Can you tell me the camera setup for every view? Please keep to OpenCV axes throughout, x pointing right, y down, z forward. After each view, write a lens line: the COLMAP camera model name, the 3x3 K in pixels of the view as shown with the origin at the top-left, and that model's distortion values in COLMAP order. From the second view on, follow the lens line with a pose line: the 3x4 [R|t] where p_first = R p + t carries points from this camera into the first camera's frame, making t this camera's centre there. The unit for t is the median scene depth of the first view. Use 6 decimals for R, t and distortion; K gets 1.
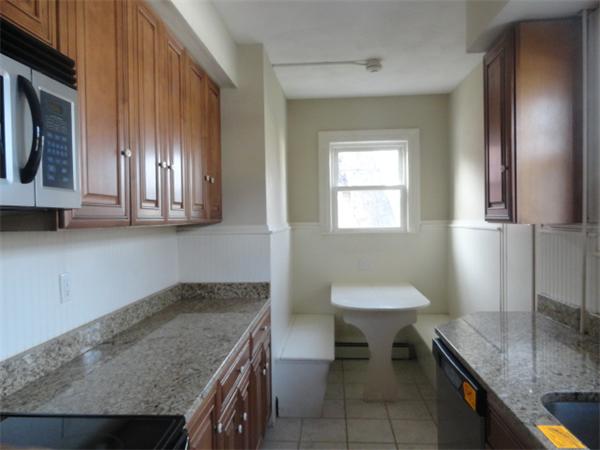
lens RADIAL K [[424.7, 0, 300.0], [0, 424.7, 224.3], [0, 0, 1]] dist [-0.003835, -0.000982]
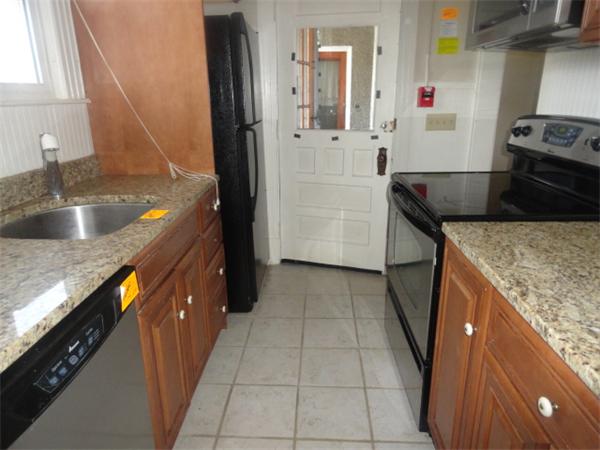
lens RADIAL K [[424.7, 0, 299.4], [0, 424.7, 226.4], [0, 0, 1]] dist [-0.003835, -0.000982]
pose [[-0.999097, 0.035631, -0.023139, 0.121724], [0.026563, 0.948939, 0.314339, 0.077607], [0.033158, 0.313440, -0.949029, 1.757889]]
